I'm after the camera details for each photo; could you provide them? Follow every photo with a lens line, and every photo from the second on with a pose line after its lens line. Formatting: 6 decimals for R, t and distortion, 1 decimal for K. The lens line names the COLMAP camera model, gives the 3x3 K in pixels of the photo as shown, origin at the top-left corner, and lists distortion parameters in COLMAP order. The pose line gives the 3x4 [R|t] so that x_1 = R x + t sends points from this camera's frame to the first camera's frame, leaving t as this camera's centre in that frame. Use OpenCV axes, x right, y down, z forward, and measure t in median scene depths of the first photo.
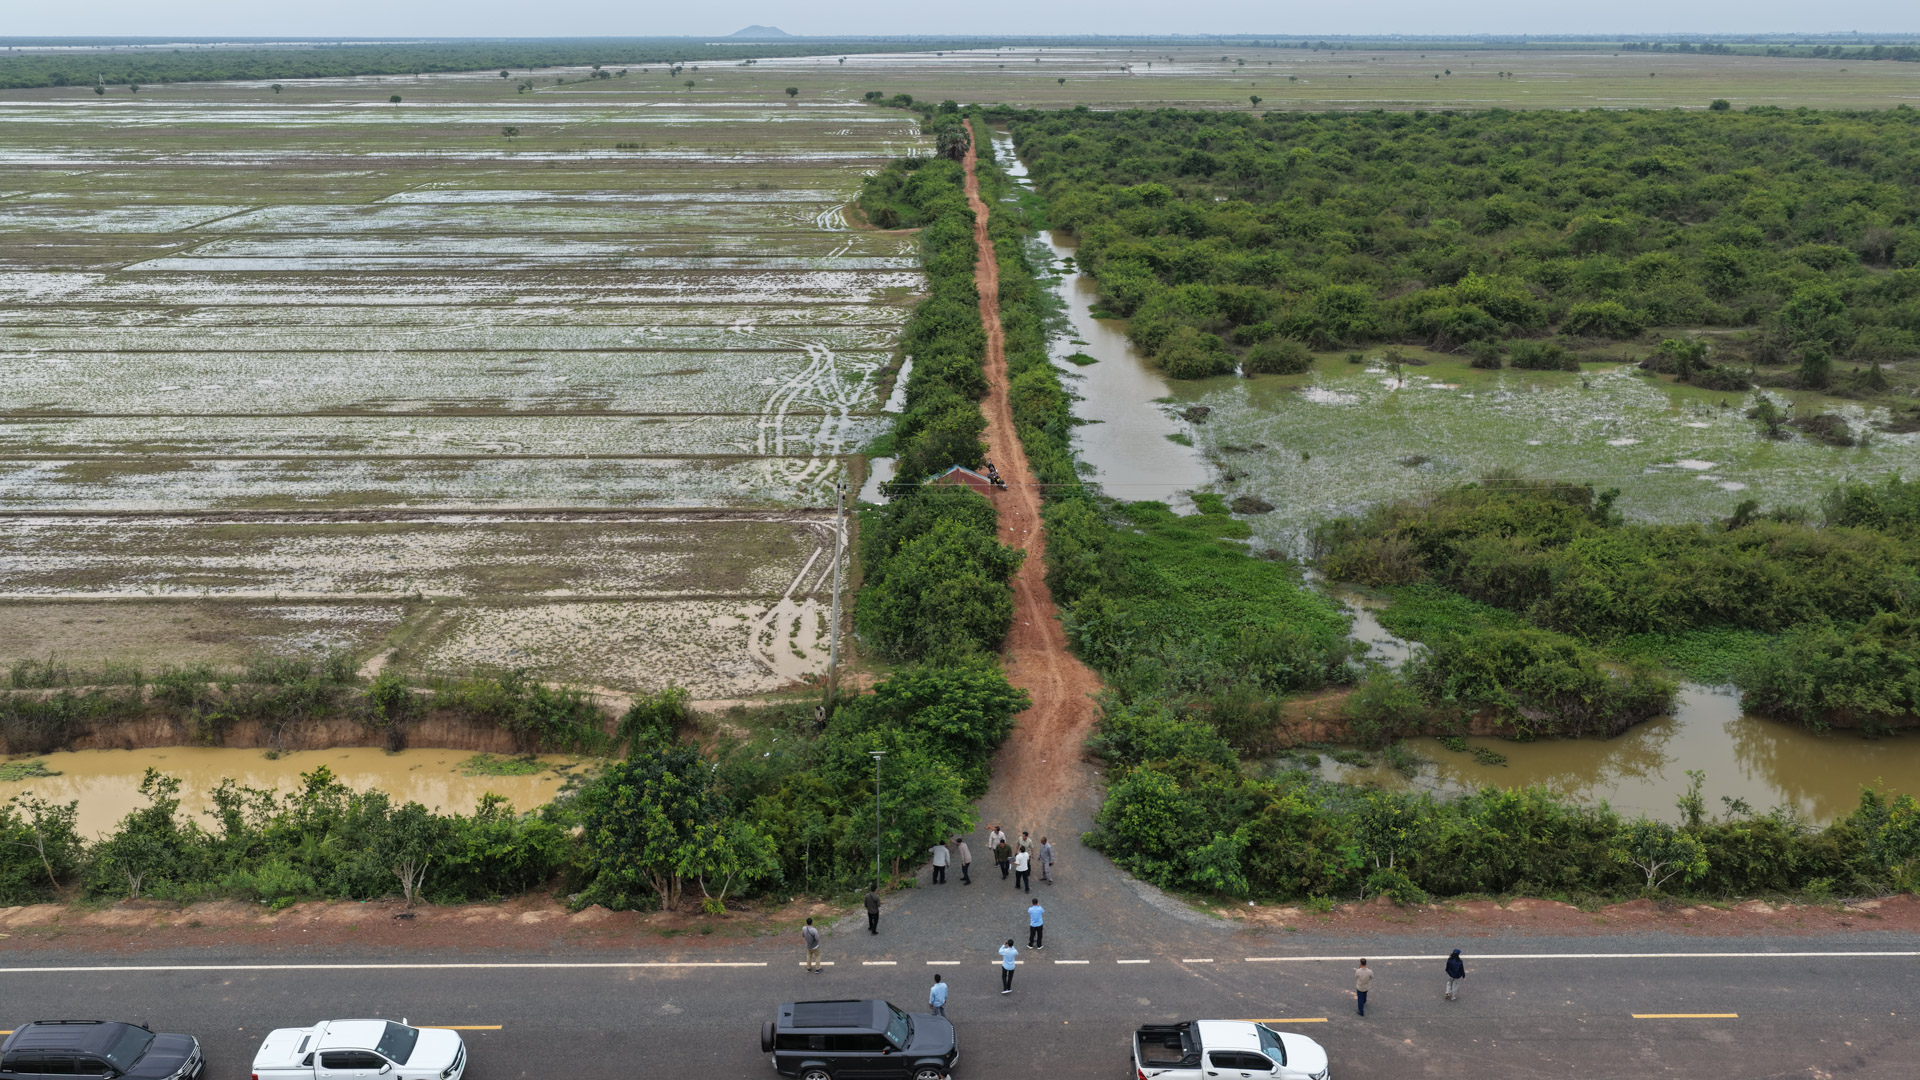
lens RADIAL K [[1606.2, 0, 955.4], [0, 1606.2, 541.4], [0, 0, 1]] dist [-0.007488, 0.035150]
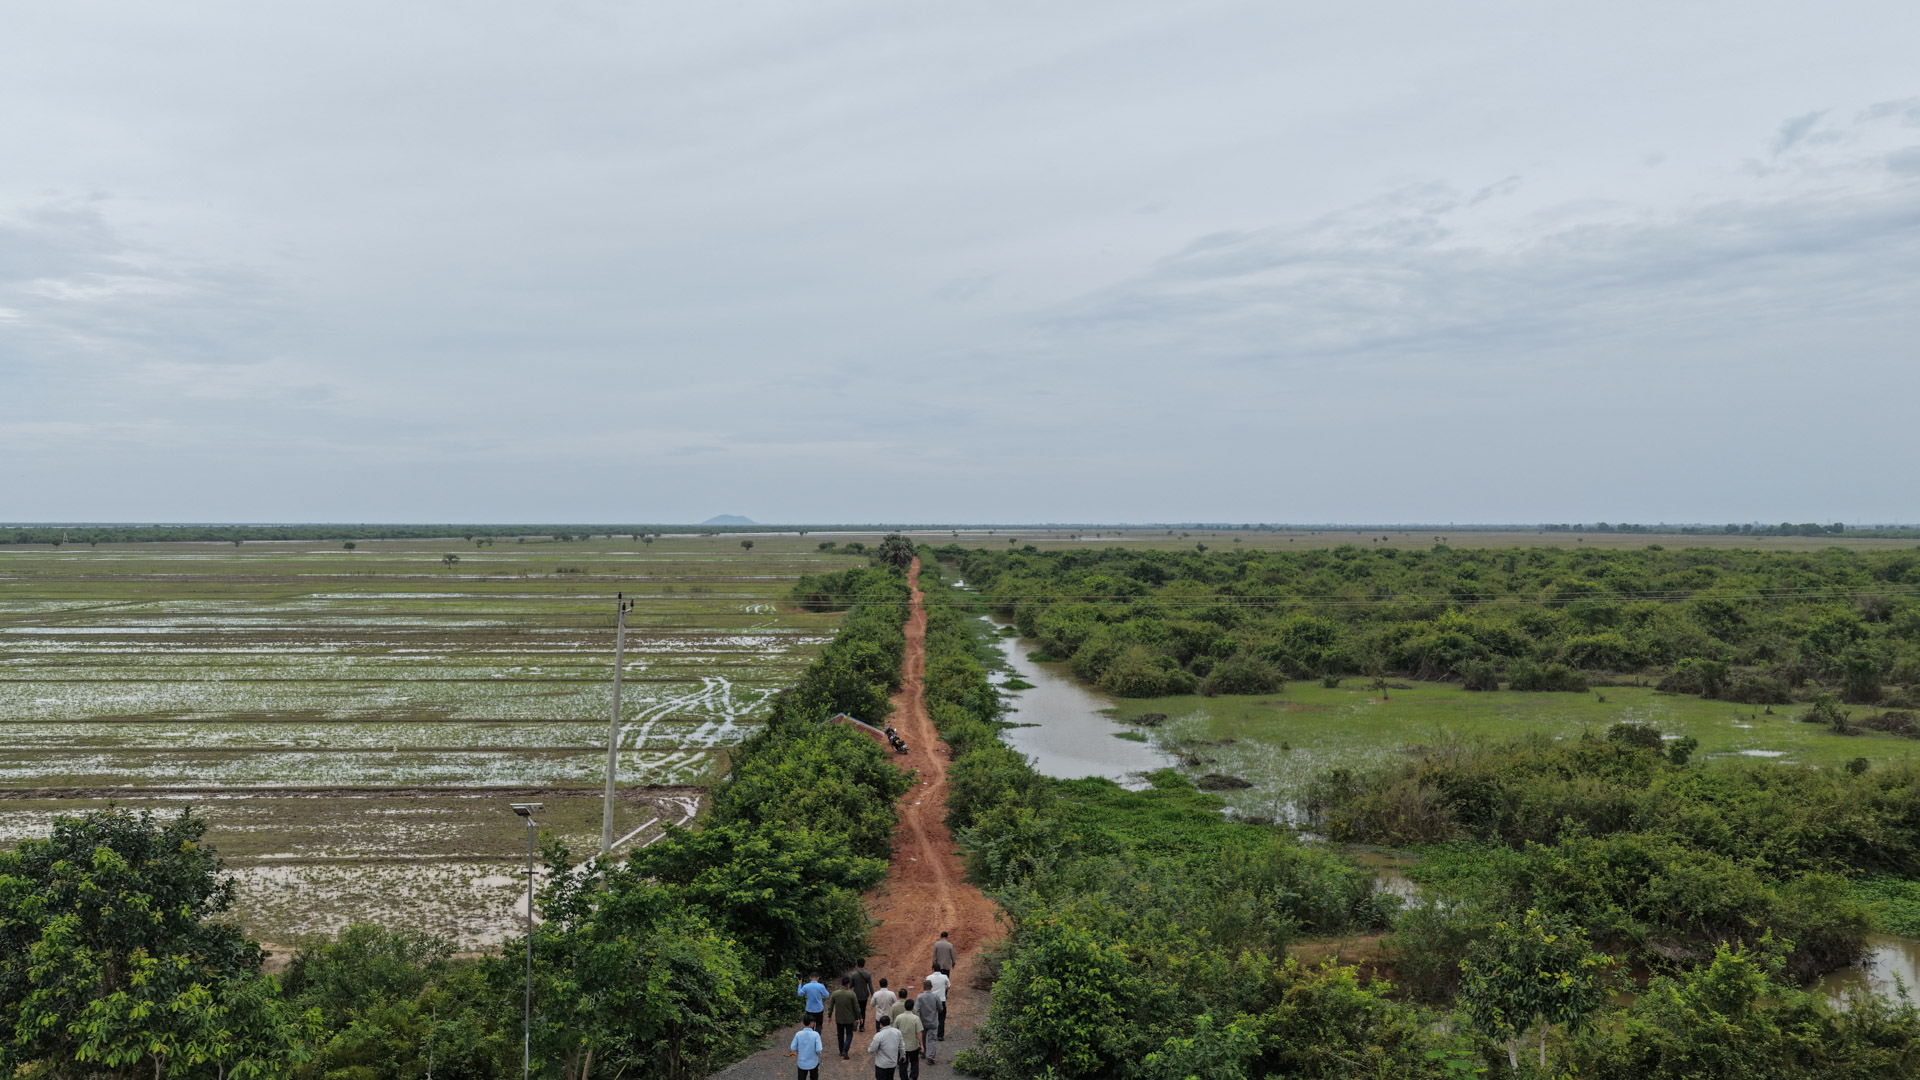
lens RADIAL K [[1606.2, 0, 959.8], [0, 1606.2, 536.8], [0, 0, 1]] dist [-0.007488, 0.035150]
pose [[0.999565, 0.005868, 0.028904, 0.028304], [0.002739, 0.957303, -0.289072, 0.076656], [-0.029366, 0.289025, 0.956871, 0.188944]]
